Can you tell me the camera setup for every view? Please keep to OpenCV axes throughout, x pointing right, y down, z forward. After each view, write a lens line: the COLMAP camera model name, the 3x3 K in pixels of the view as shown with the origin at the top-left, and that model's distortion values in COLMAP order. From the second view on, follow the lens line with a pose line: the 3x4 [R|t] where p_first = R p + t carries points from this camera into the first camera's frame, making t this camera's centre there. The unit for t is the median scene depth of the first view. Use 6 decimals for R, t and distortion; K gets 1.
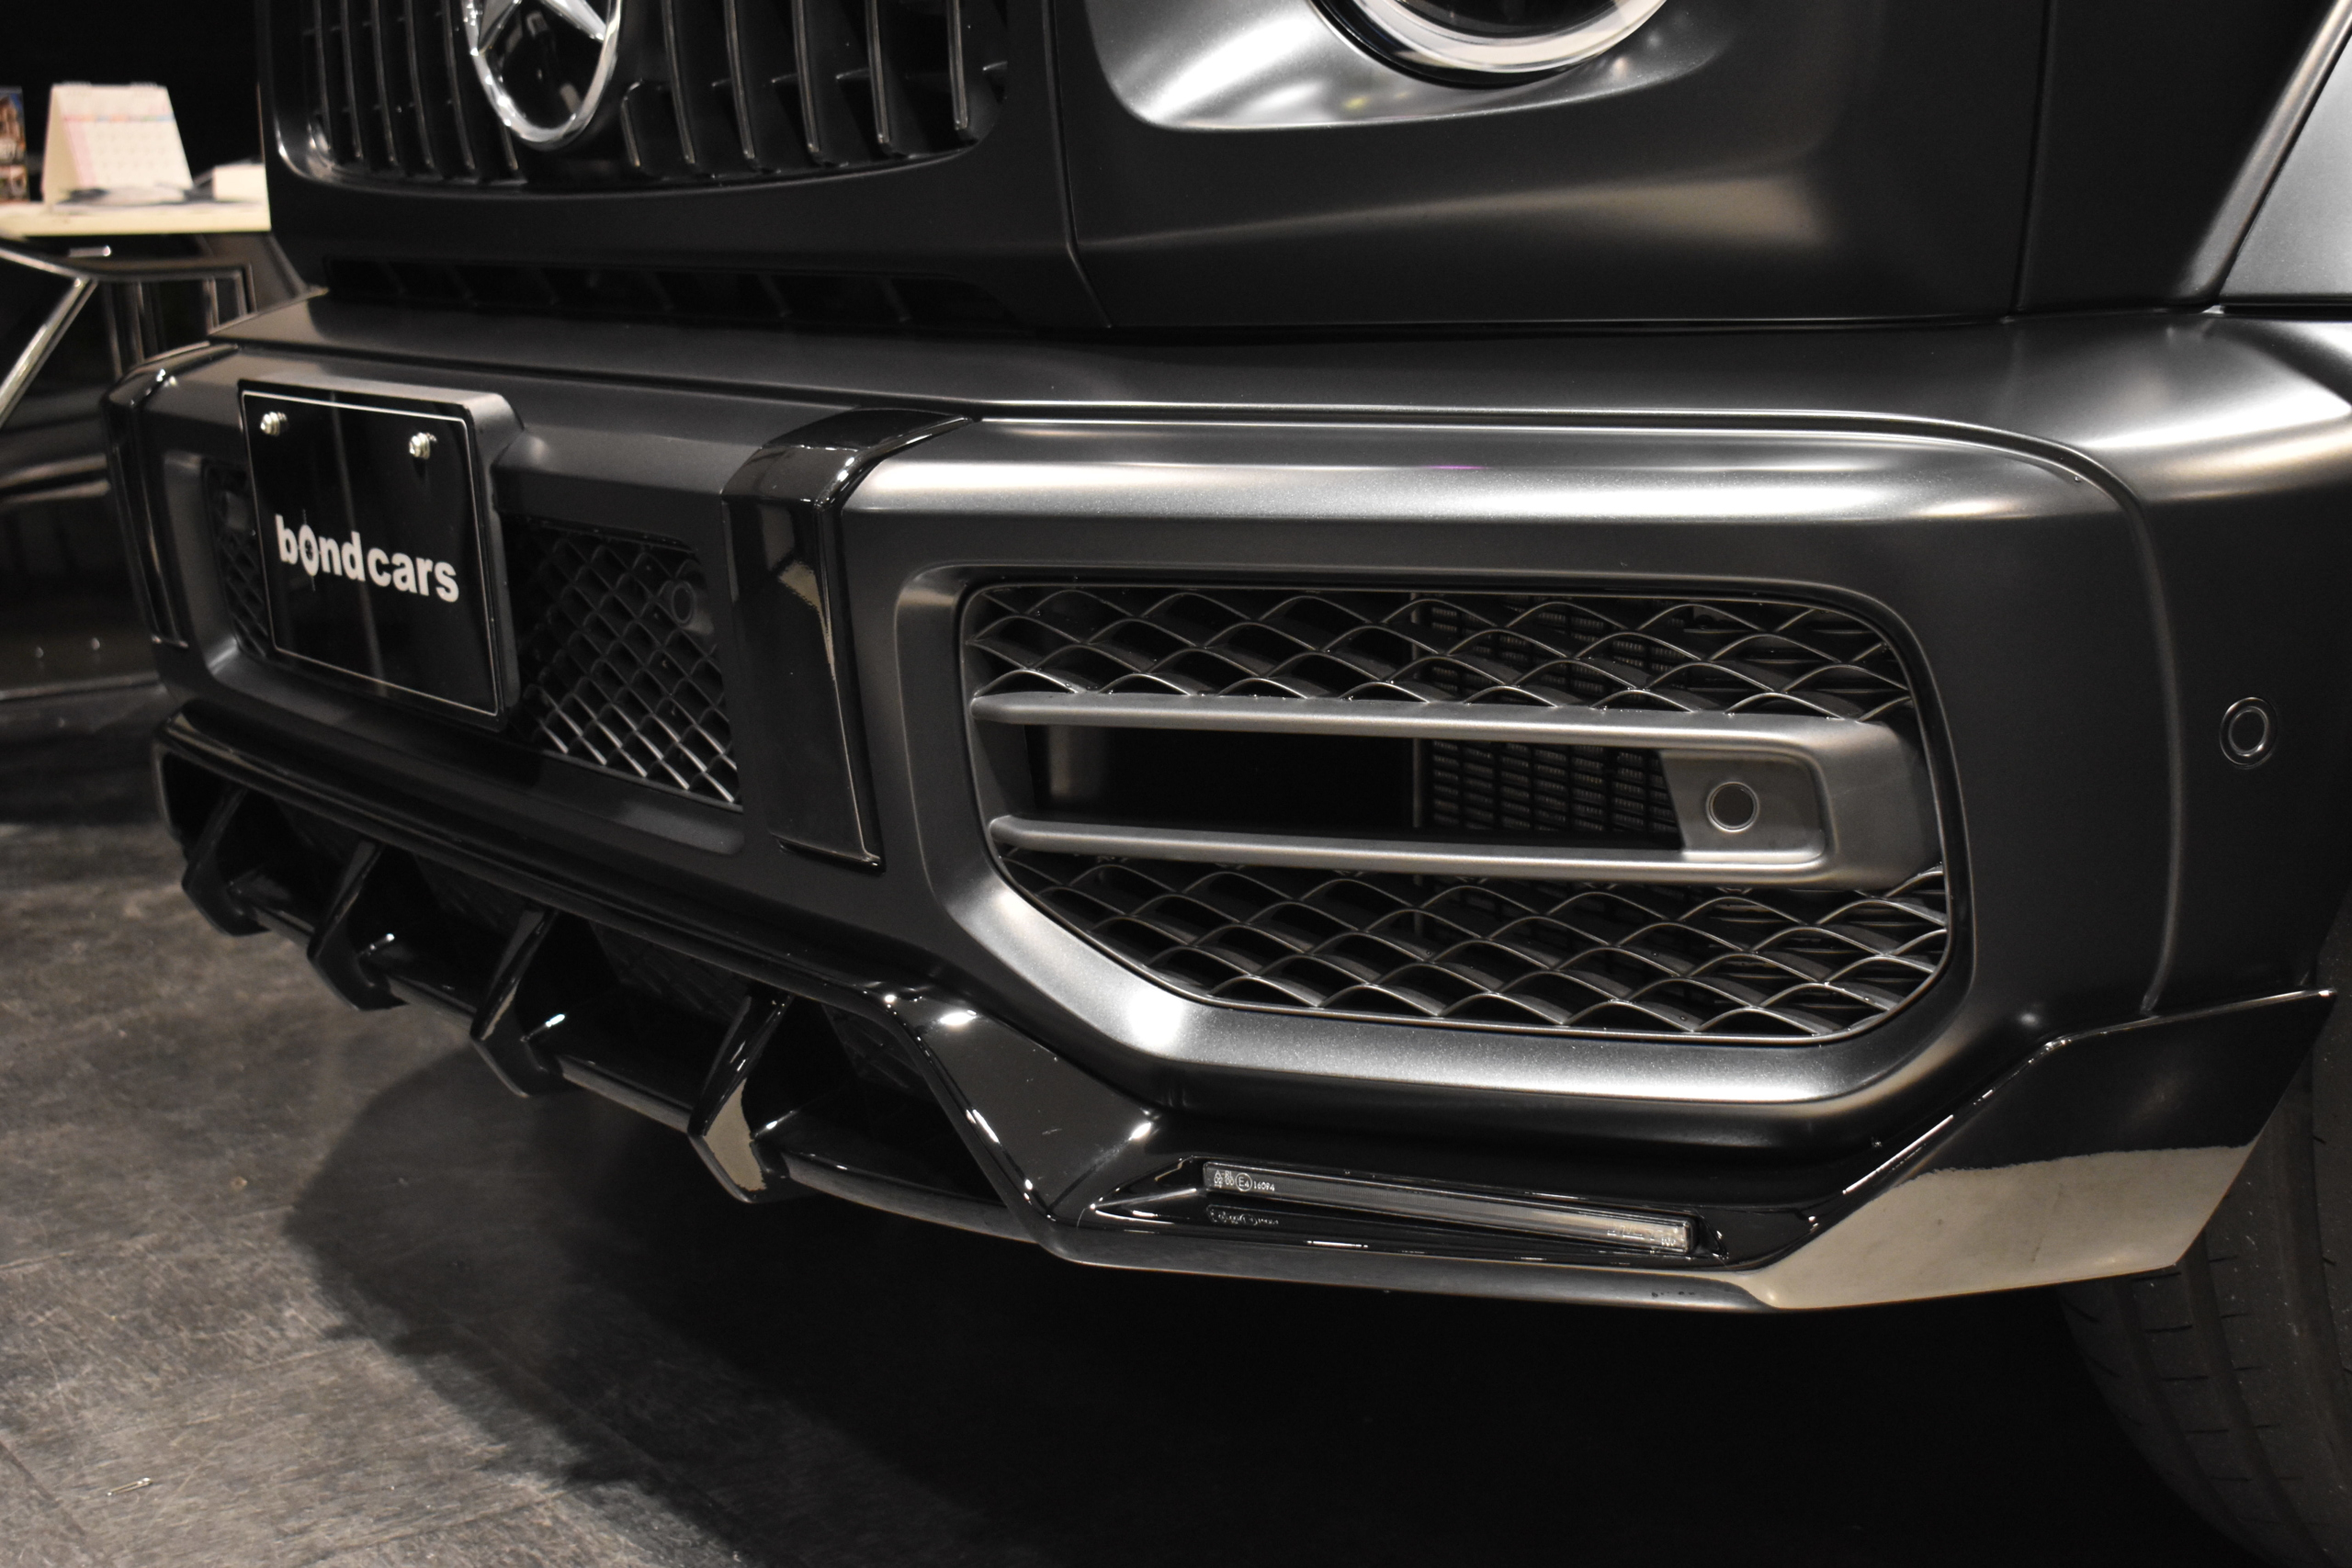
lens RADIAL K [[3272.6, 0, 1176.0], [0, 3272.6, 784.0], [0, 0, 1]] dist [-0.008577, -0.046180]
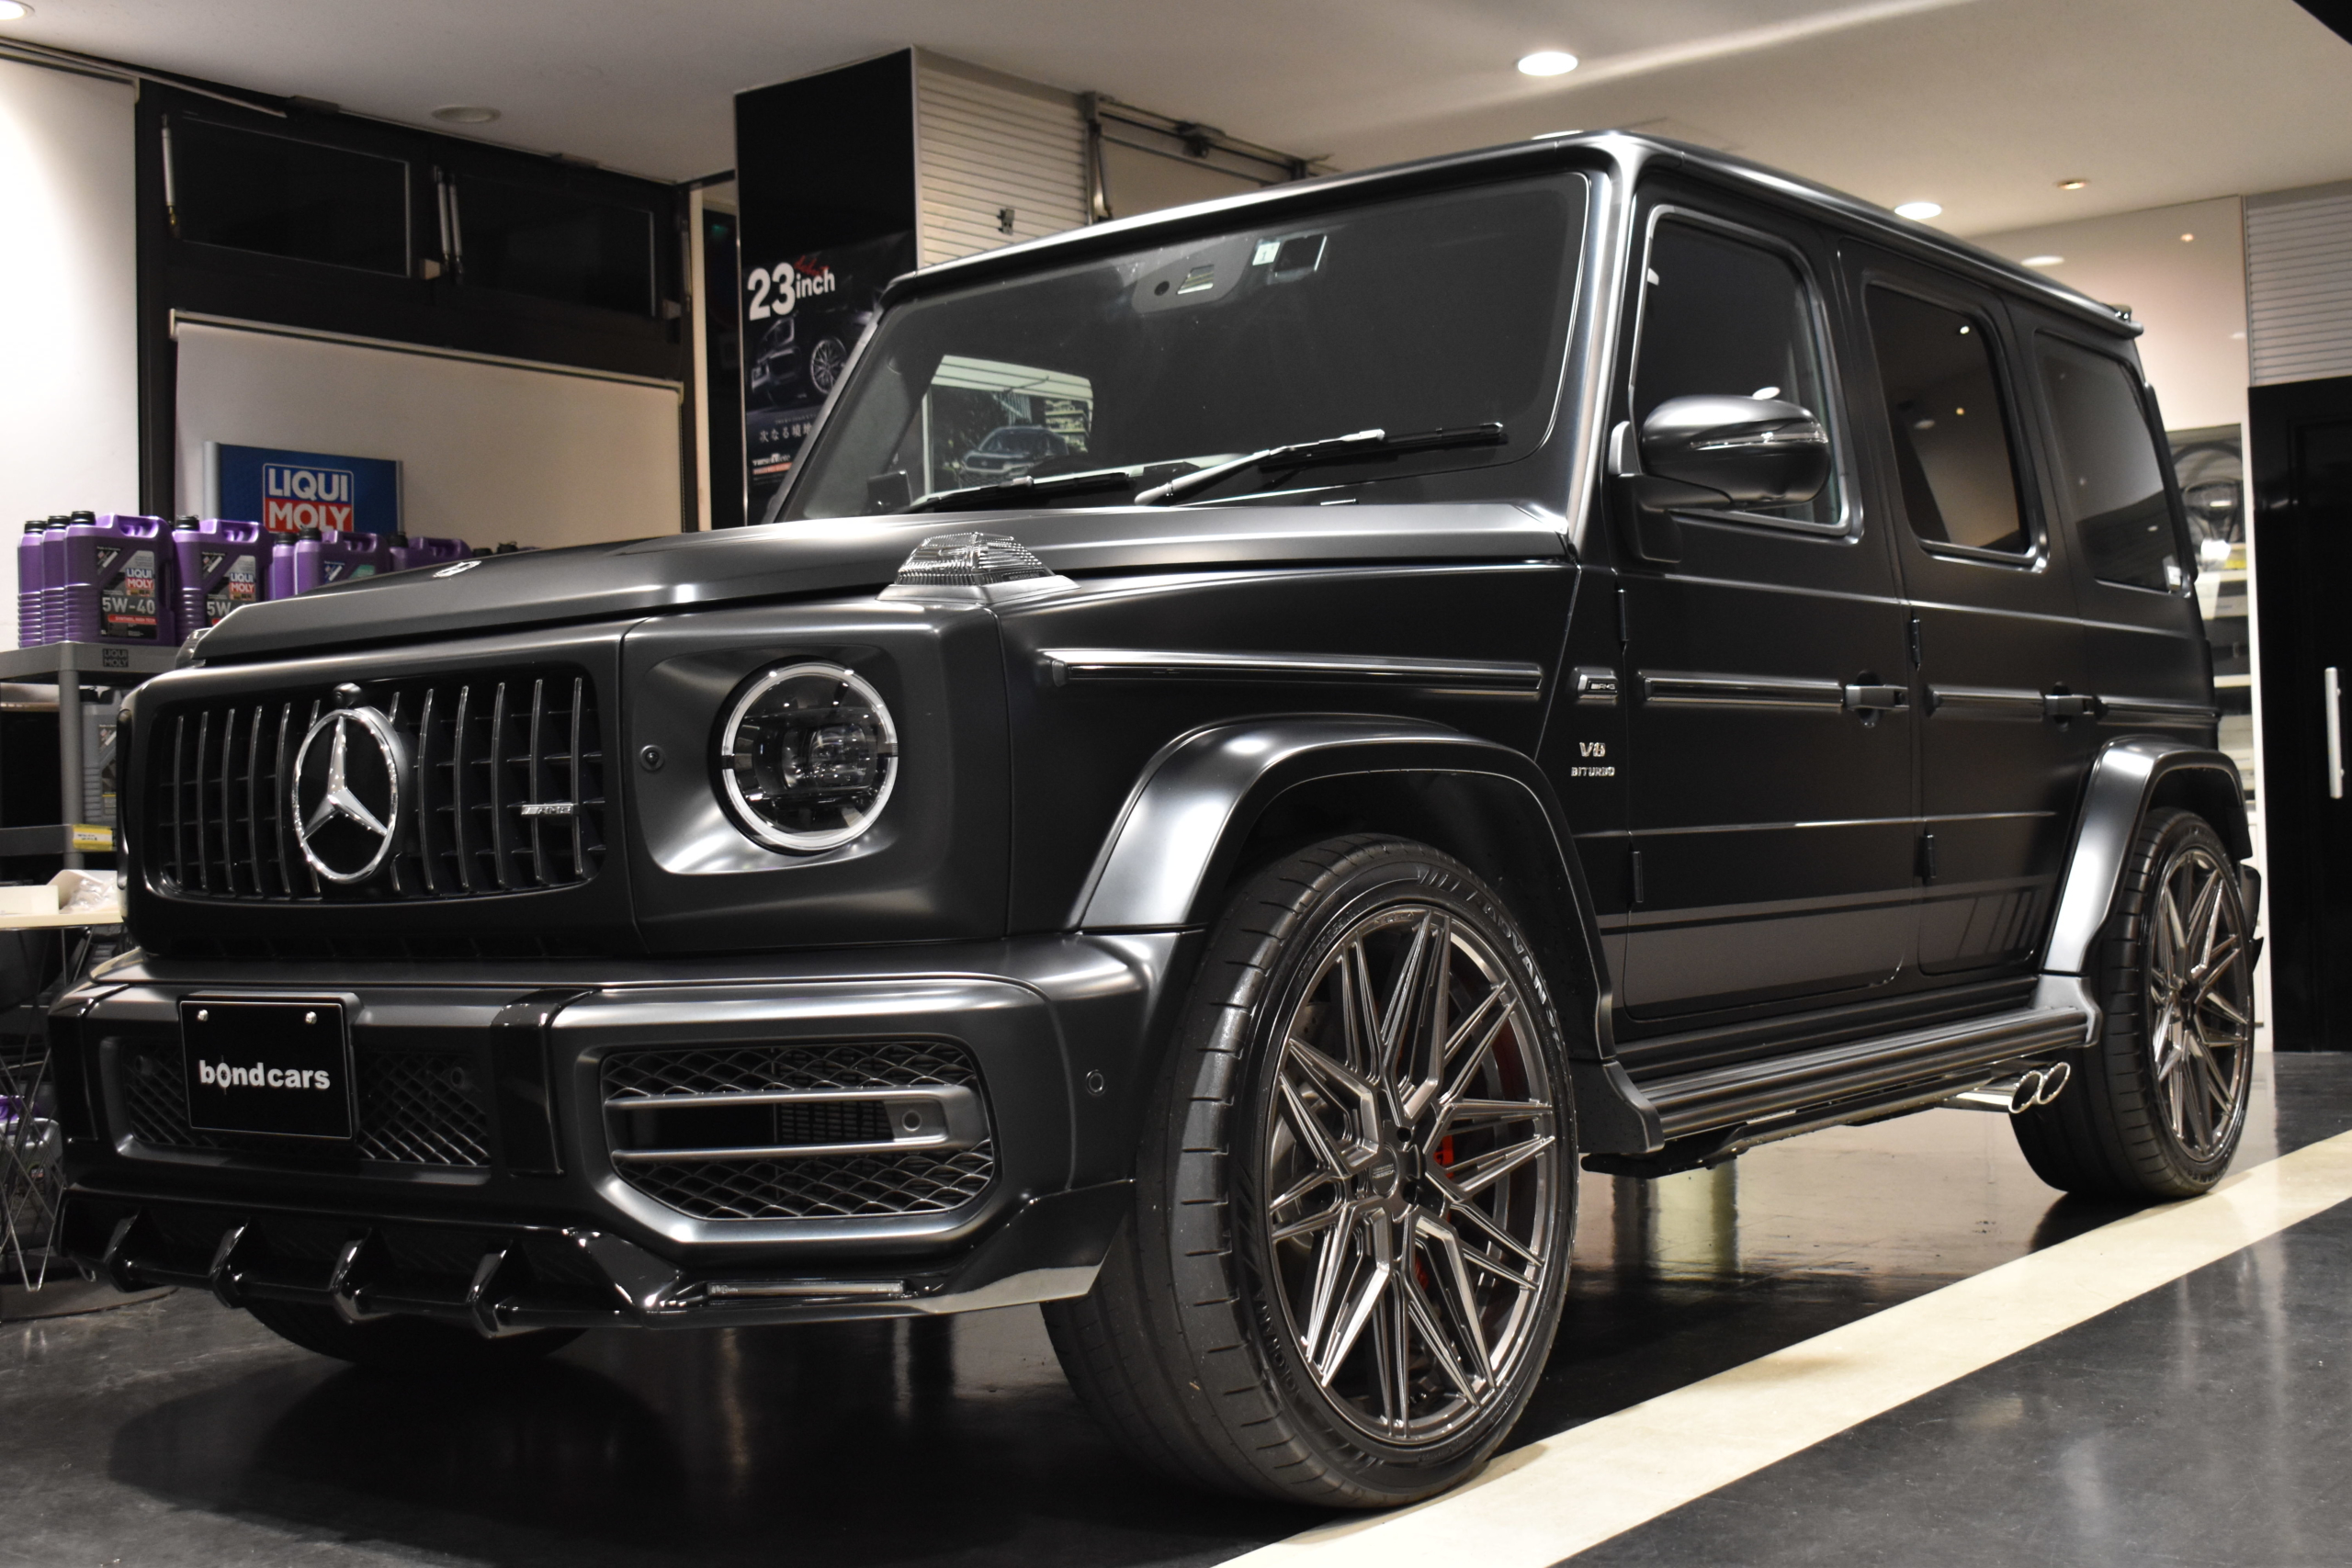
lens RADIAL K [[2800.4, 0, 1176.0], [0, 2800.4, 784.0], [0, 0, 1]] dist [0.015976, 0.005882]
pose [[0.960681, -0.009767, 0.277484, -0.229450], [0.068265, 0.977014, -0.201952, 0.193652], [-0.269133, 0.212953, 0.939265, -1.140141]]
